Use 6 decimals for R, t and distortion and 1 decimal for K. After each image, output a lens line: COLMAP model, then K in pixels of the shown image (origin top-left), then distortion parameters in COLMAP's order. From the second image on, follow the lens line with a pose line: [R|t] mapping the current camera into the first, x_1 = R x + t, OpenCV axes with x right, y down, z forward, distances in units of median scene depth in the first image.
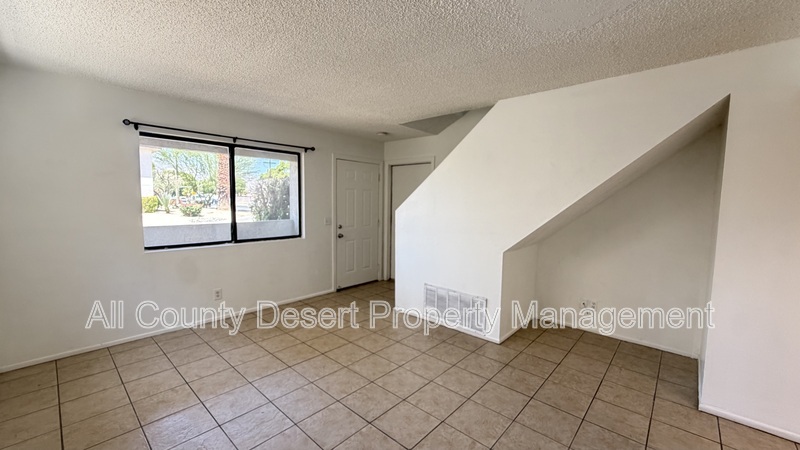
lens RADIAL K [[319.3, 0, 395.7], [0, 319.3, 224.8], [0, 0, 1]] dist [0.000757, 0.000479]
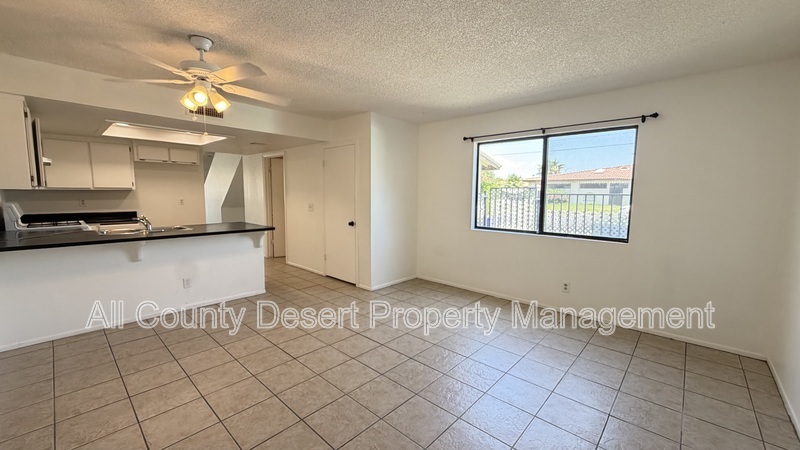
lens RADIAL K [[319.3, 0, 401.9], [0, 319.3, 224.9], [0, 0, 1]] dist [0.000757, 0.000479]
pose [[-0.007788, 0.095800, -0.995370, 0.434489], [-0.077627, 0.992339, 0.096116, -0.032108], [0.996952, 0.078016, -0.000292, 0.493568]]
